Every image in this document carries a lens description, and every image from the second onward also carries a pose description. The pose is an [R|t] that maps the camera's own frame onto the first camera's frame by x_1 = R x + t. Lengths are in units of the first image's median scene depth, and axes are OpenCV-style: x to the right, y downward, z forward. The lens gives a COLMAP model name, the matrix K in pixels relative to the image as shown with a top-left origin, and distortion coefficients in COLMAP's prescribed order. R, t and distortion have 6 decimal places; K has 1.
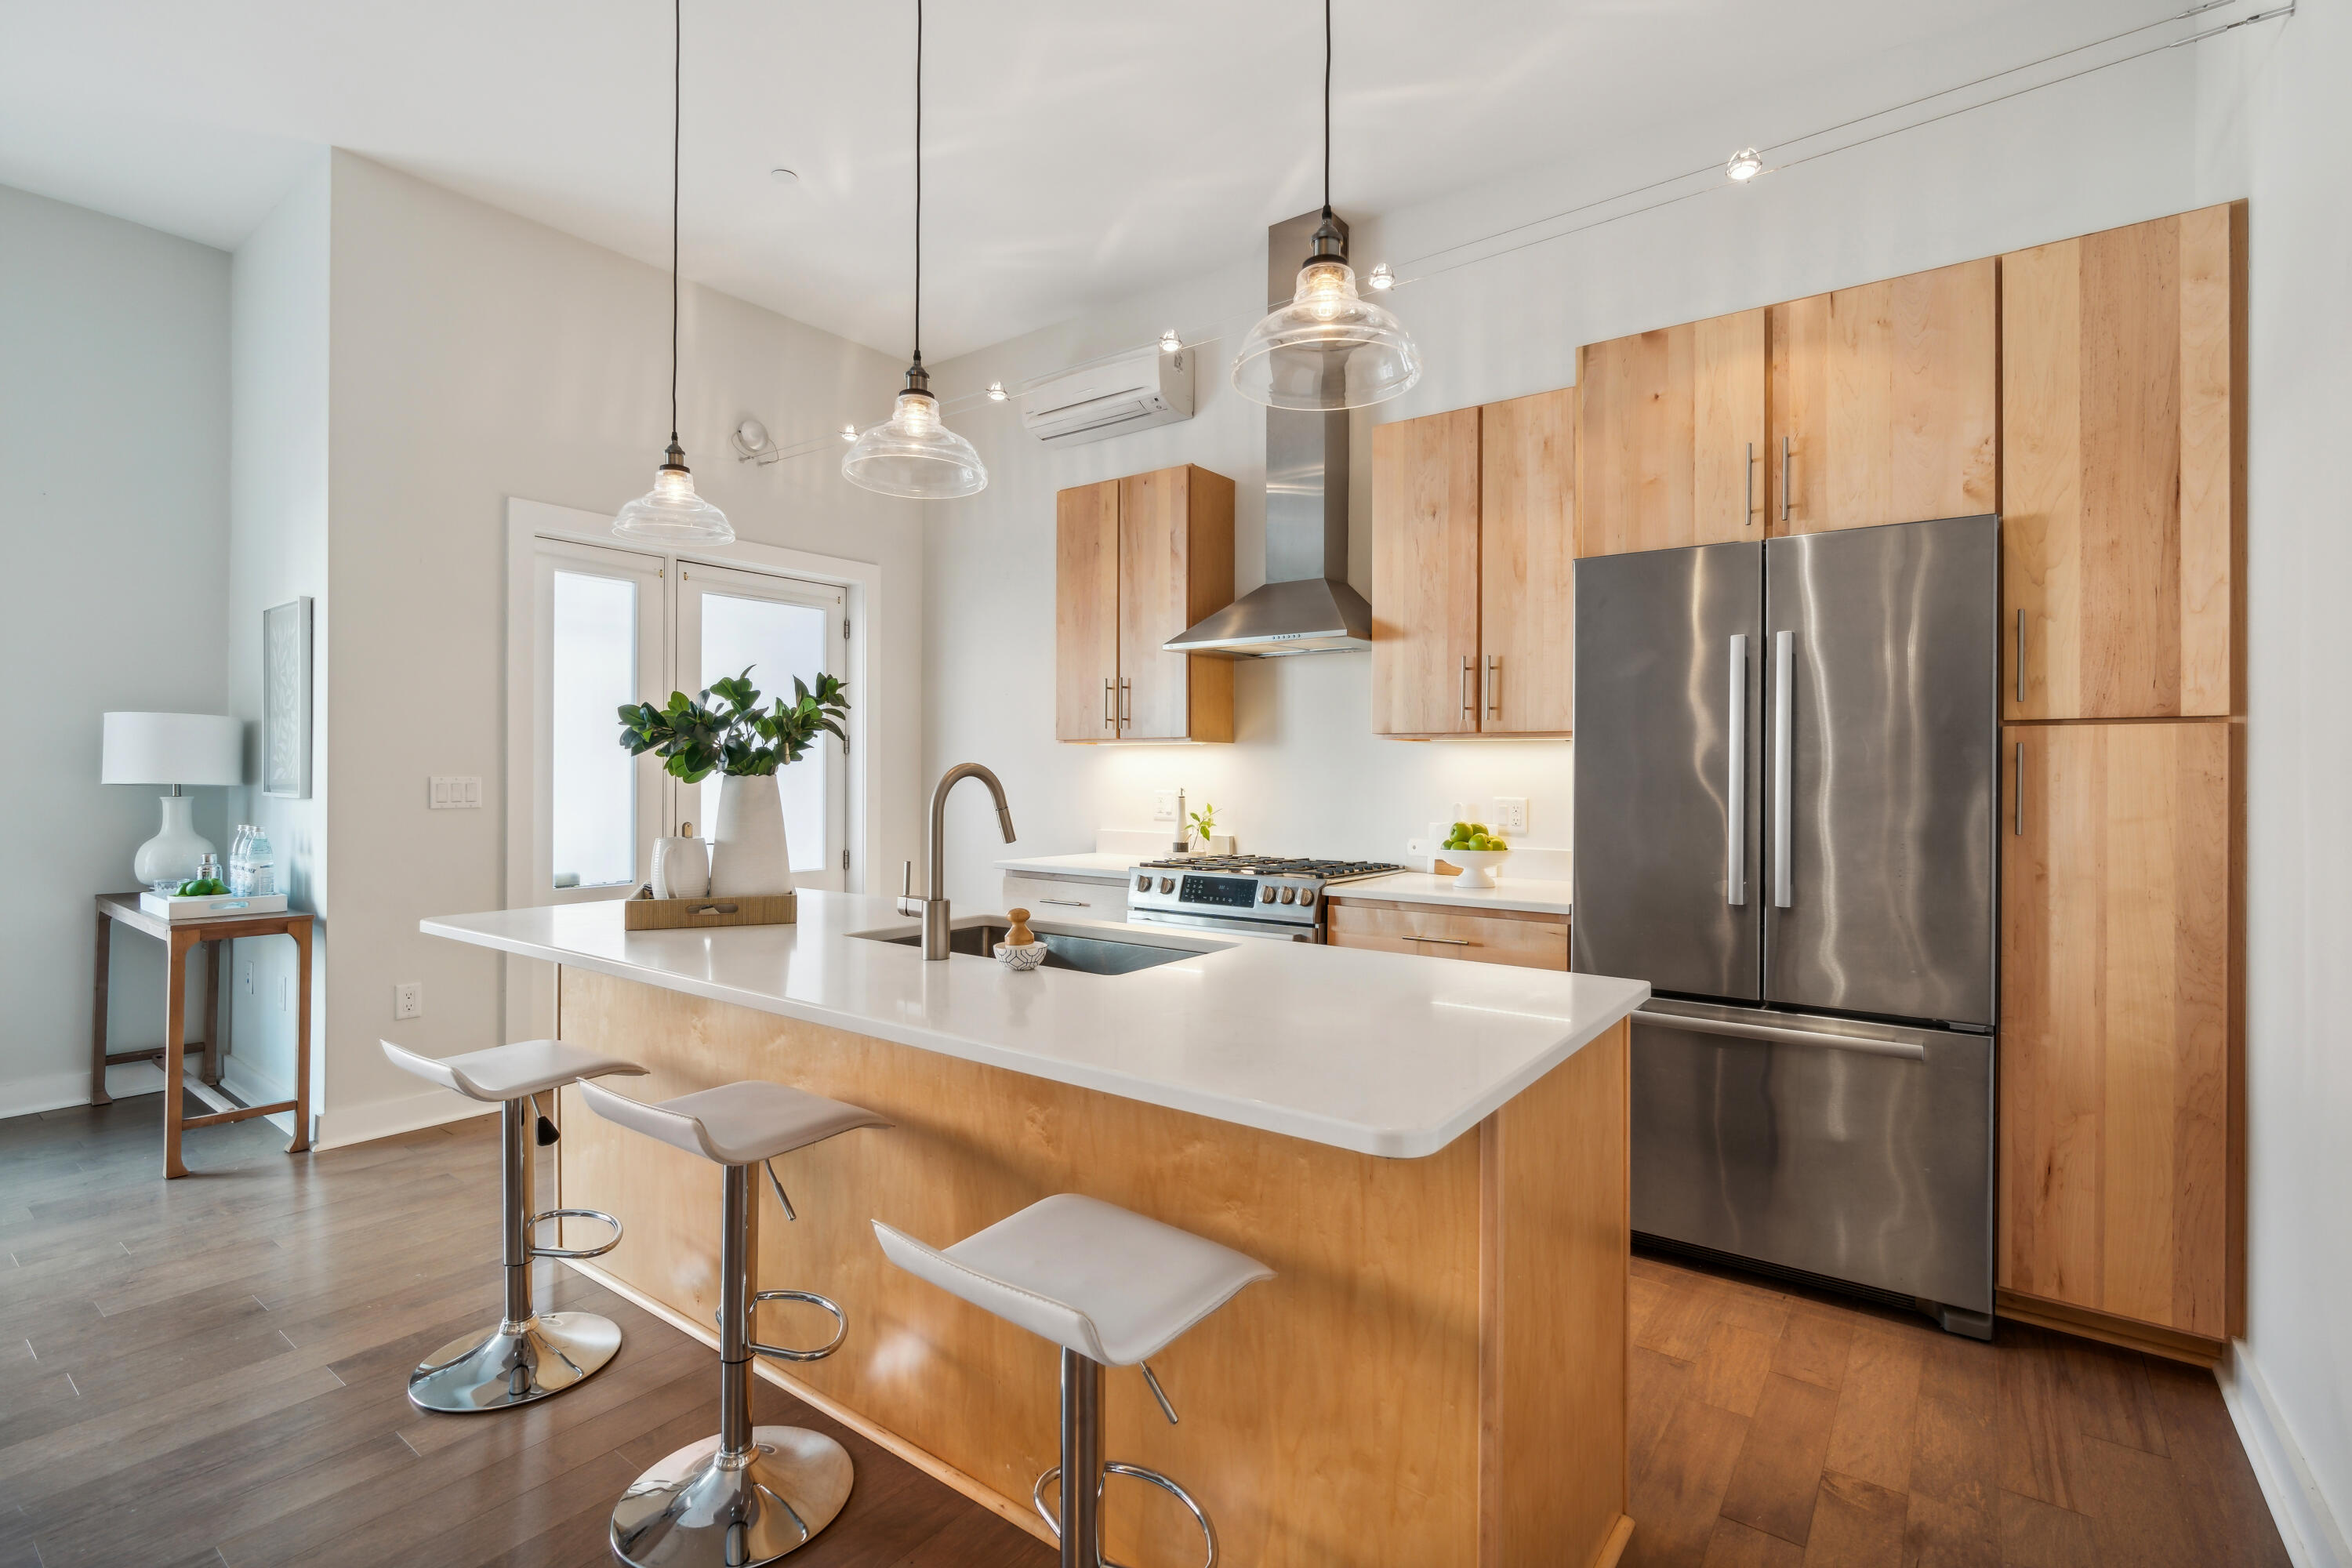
lens RADIAL K [[1078.7, 0, 1174.6], [0, 1078.7, 778.5], [0, 0, 1]] dist [-0.013162, 0.007885]
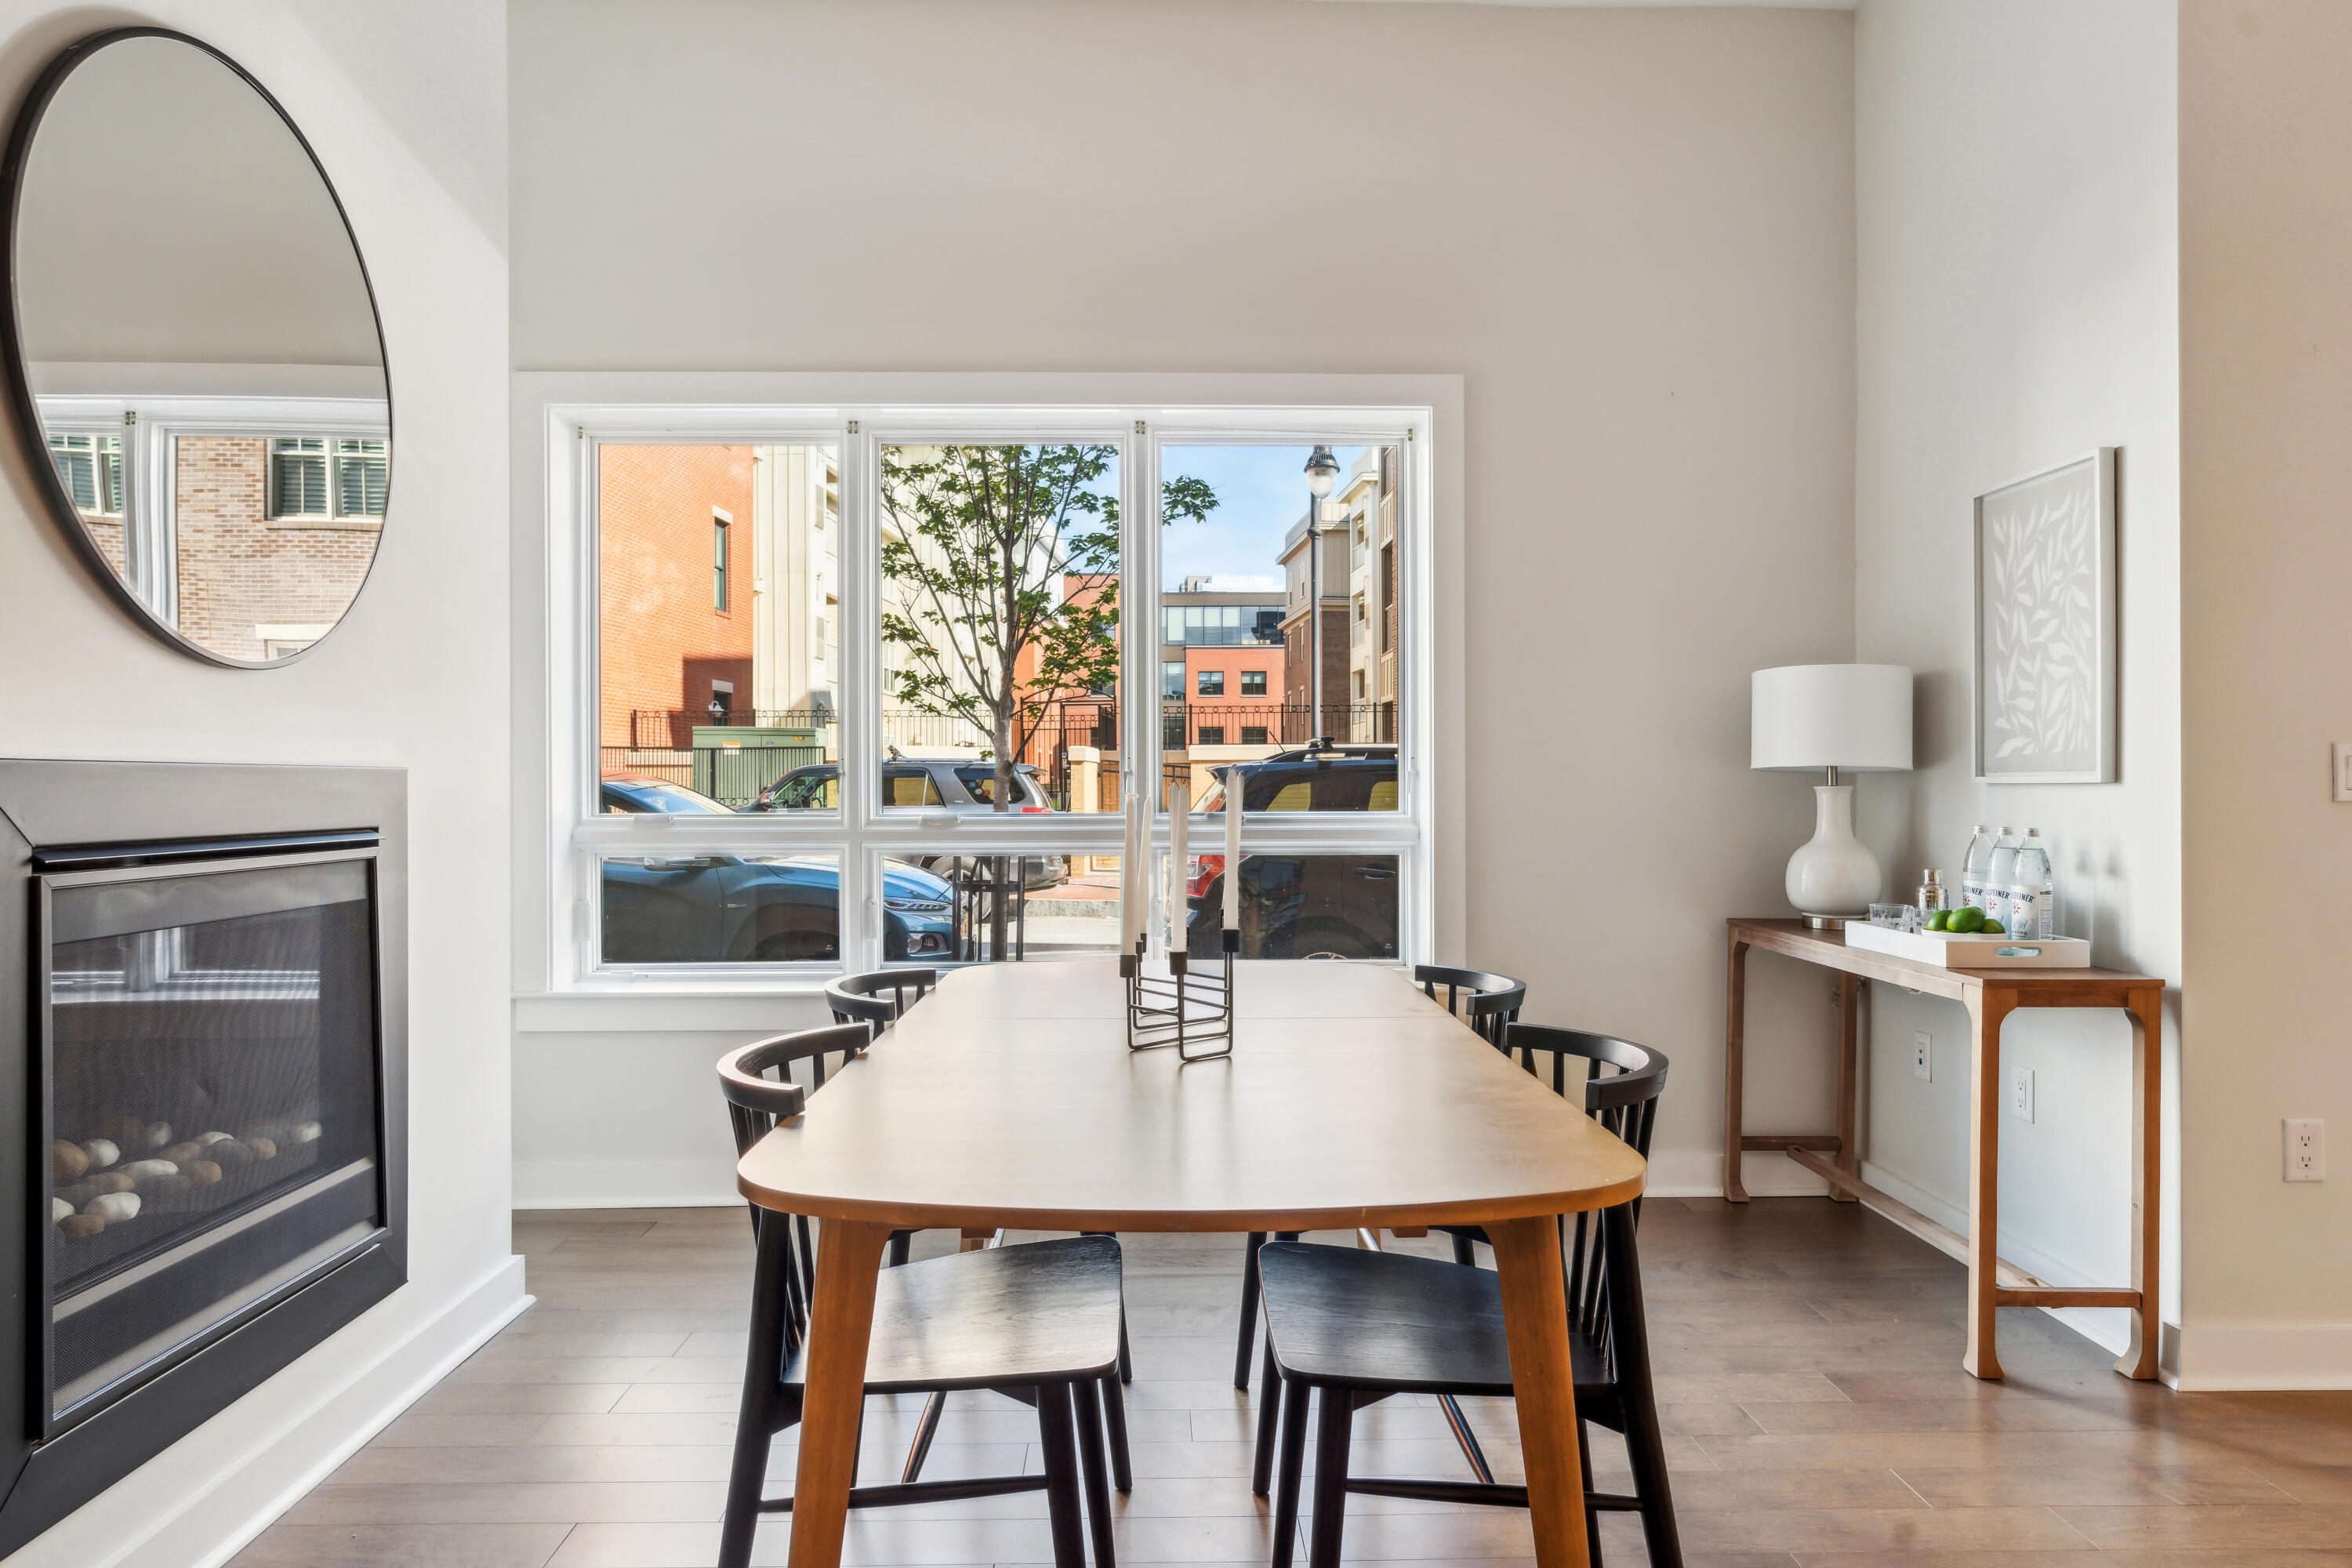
lens RADIAL K [[1407.8, 0, 1176.0], [0, 1407.8, 784.0], [0, 0, 1]] dist [0.001772, 0.000324]
pose [[0.614819, -0.010469, -0.788599, -0.533226], [0.001594, 0.999926, -0.012032, 0.029376], [0.788667, 0.006141, 0.614790, 0.105805]]
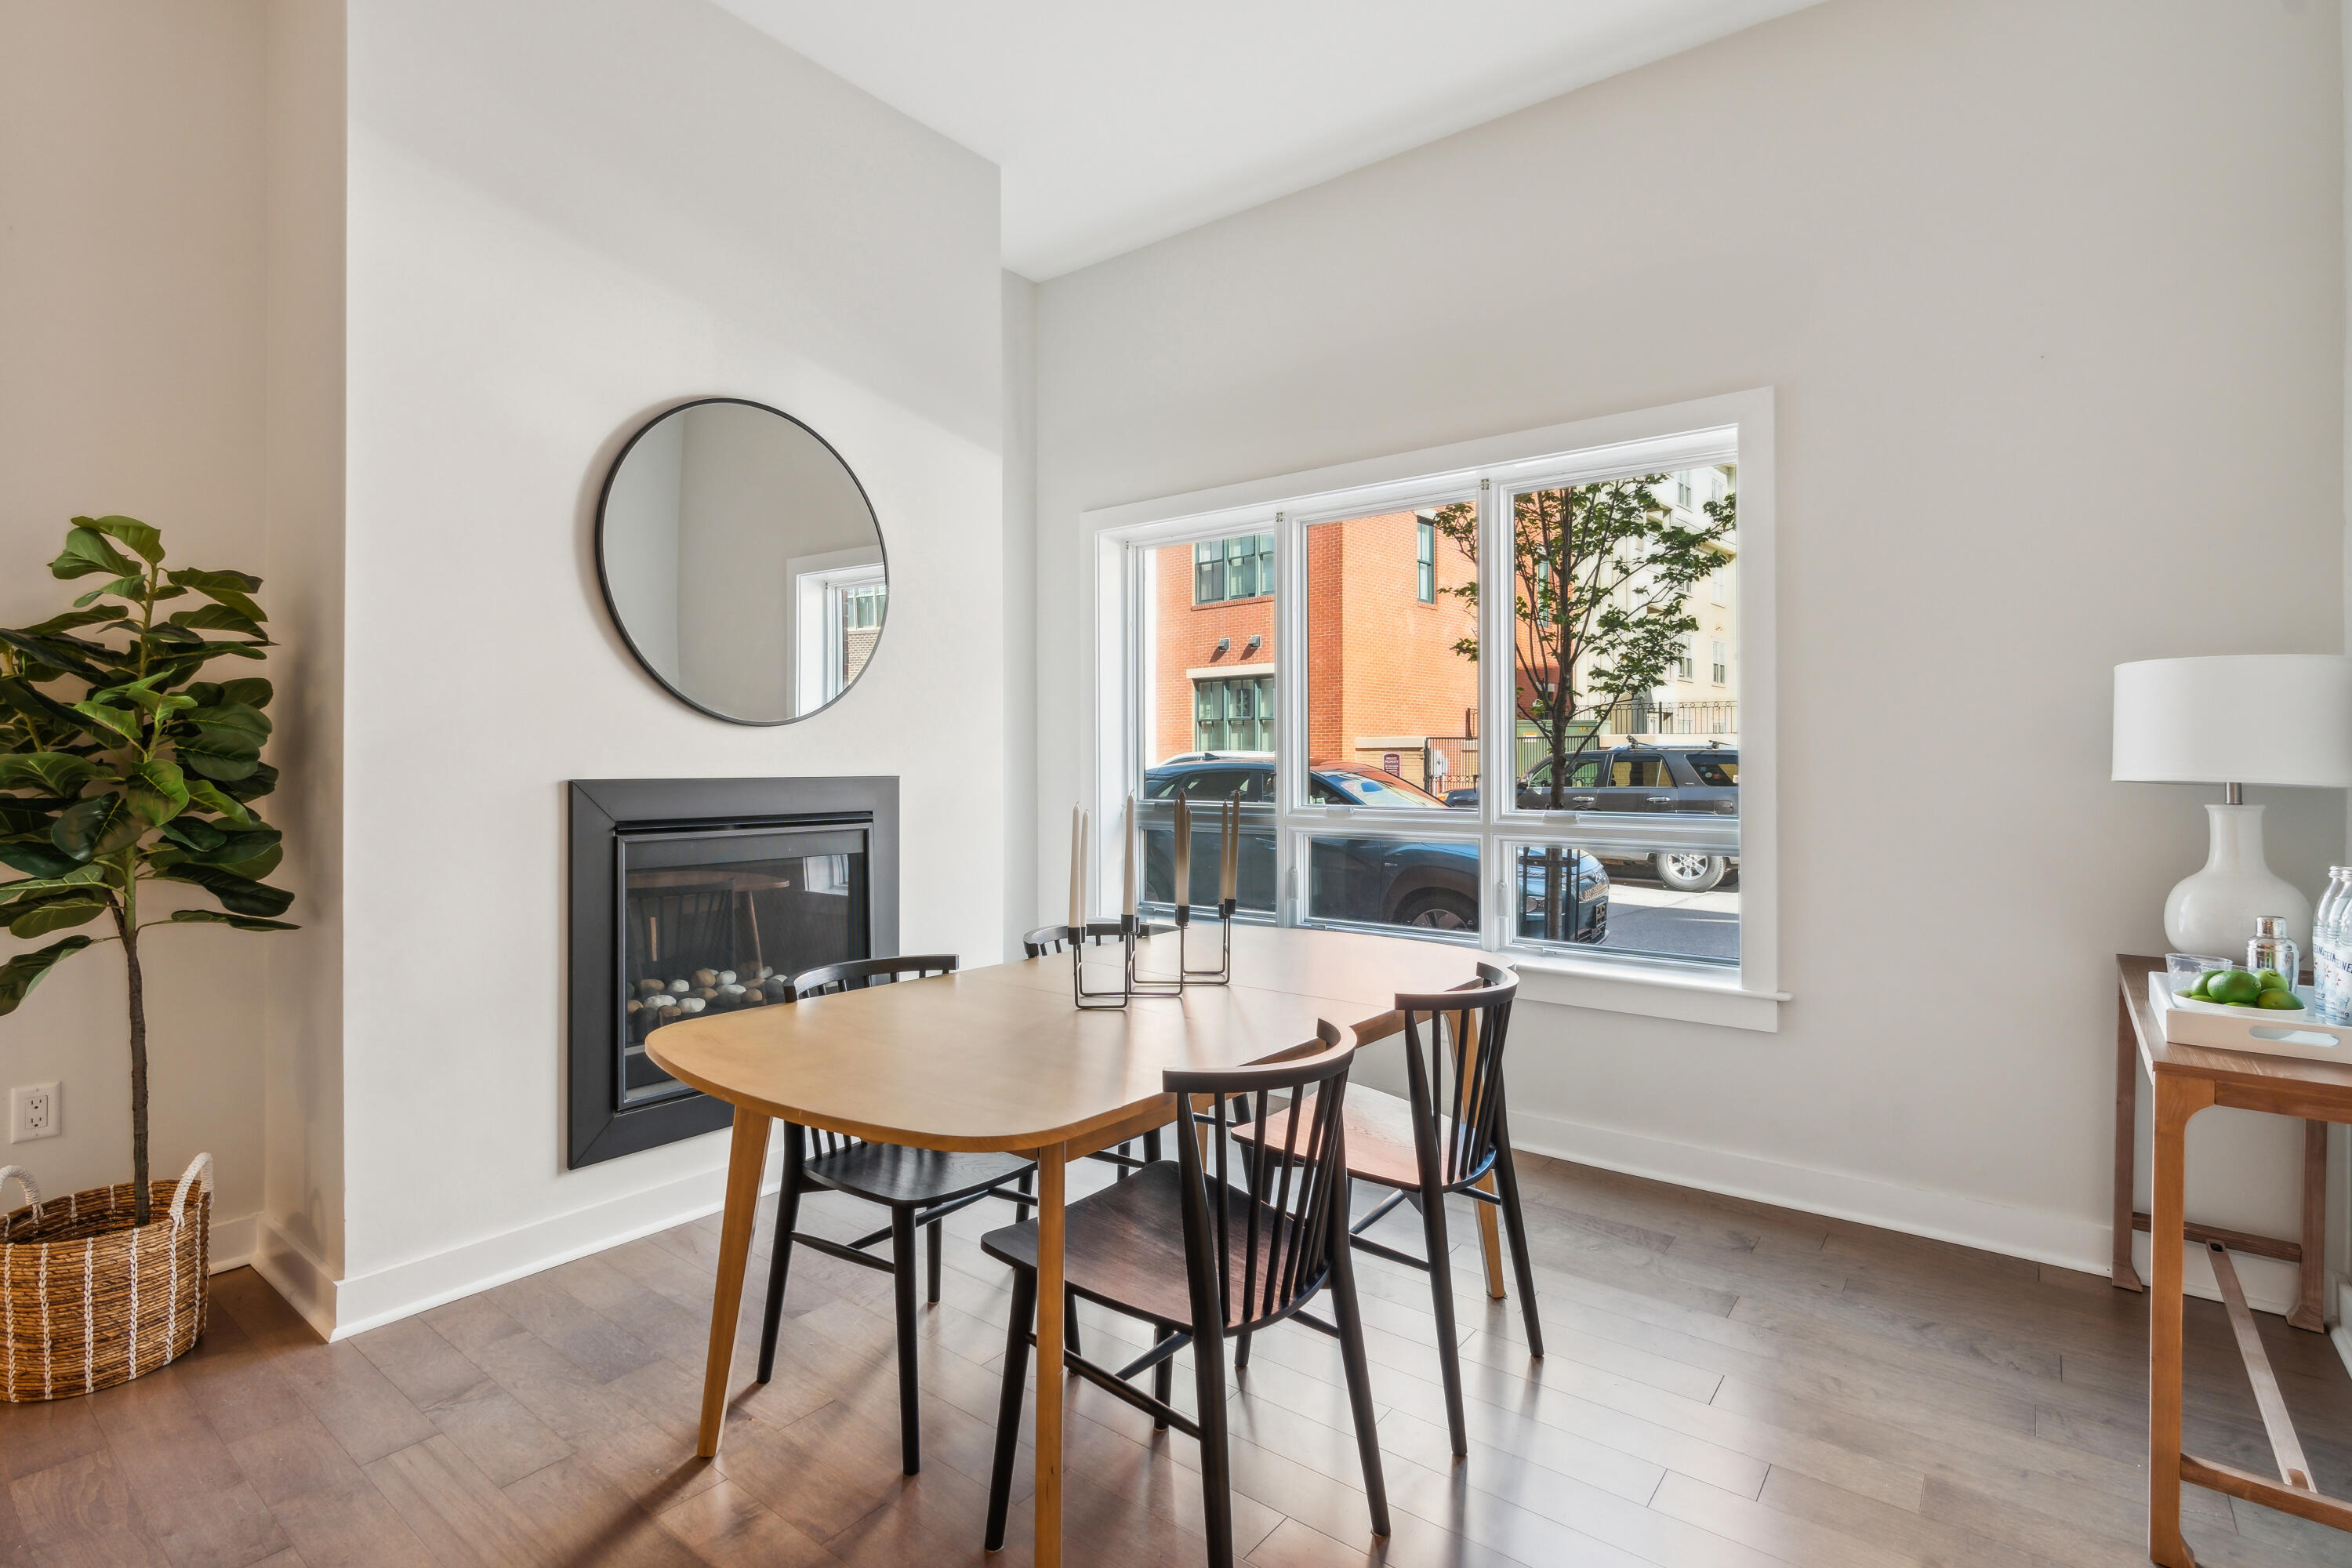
lens RADIAL K [[1111.6, 0, 1166.9], [0, 1111.6, 758.5], [0, 0, 1]] dist [-0.001325, 0.000783]
pose [[-0.024201, -0.012329, -0.999631, -0.374386], [-0.008707, 0.999889, -0.012121, 0.005070], [0.999669, 0.008410, -0.024305, 0.511100]]
